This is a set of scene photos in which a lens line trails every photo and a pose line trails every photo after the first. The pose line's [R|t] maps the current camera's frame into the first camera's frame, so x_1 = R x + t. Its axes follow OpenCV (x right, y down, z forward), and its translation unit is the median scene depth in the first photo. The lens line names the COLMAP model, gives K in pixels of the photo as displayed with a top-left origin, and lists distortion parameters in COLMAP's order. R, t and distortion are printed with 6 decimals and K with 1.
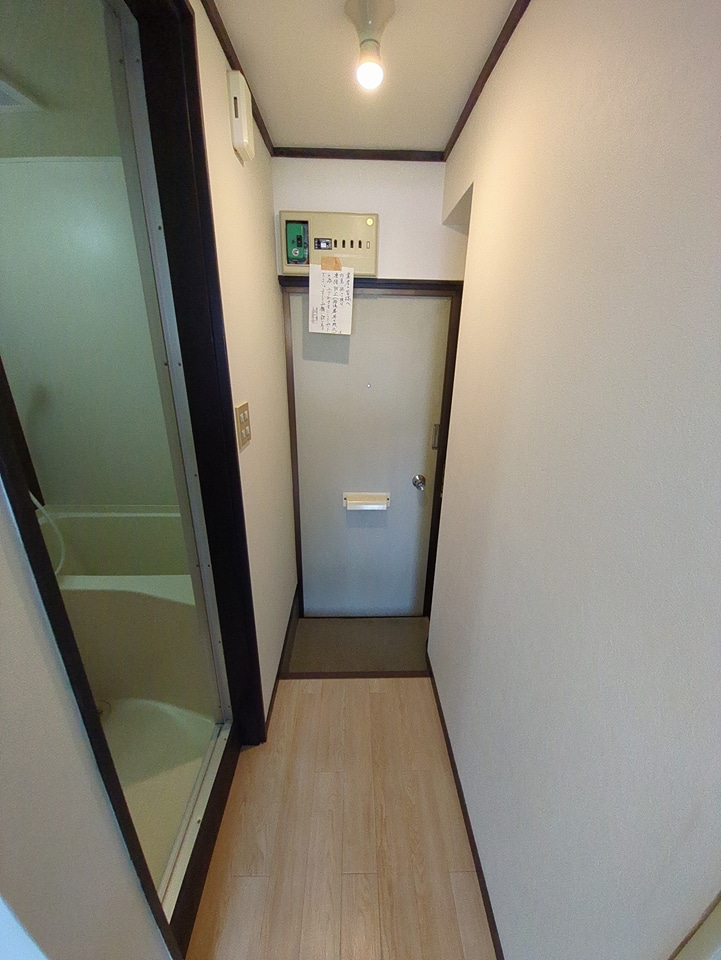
lens RADIAL K [[375.9, 0, 362.6], [0, 375.9, 481.6], [0, 0, 1]] dist [0.003295, -0.008962]
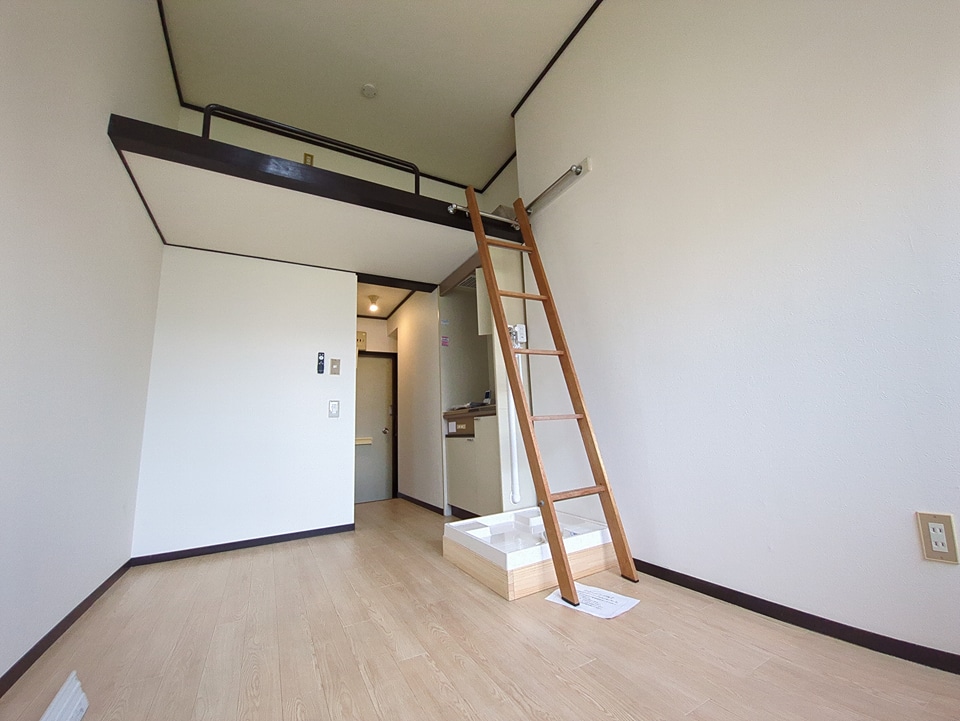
lens RADIAL K [[375.9, 0, 482.8], [0, 375.9, 357.8], [0, 0, 1]] dist [0.003295, -0.008962]
pose [[0.882199, 0.030103, 0.469913, -0.537882], [0.230549, 0.842541, -0.486798, 1.134076], [-0.410575, 0.537791, 0.736349, -1.480177]]
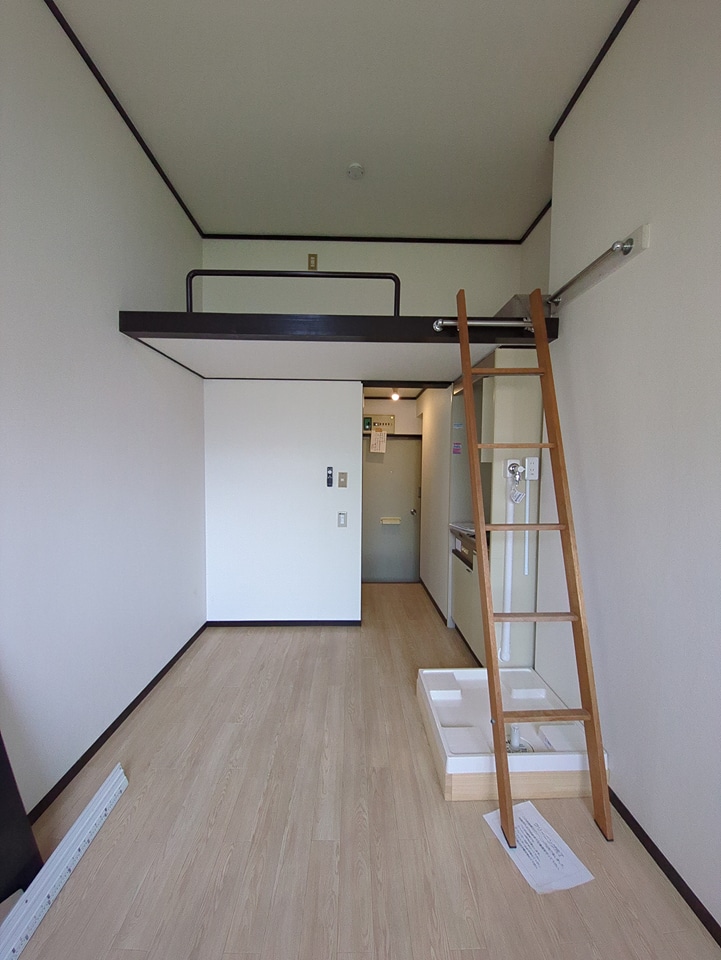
lens RADIAL K [[375.9, 0, 362.6], [0, 375.9, 481.6], [0, 0, 1]] dist [0.003295, -0.008962]
pose [[0.999997, -0.002201, 0.000795, -0.213087], [0.002340, 0.943786, -0.330549, 0.759583], [-0.000023, 0.330550, 0.943788, -1.616976]]
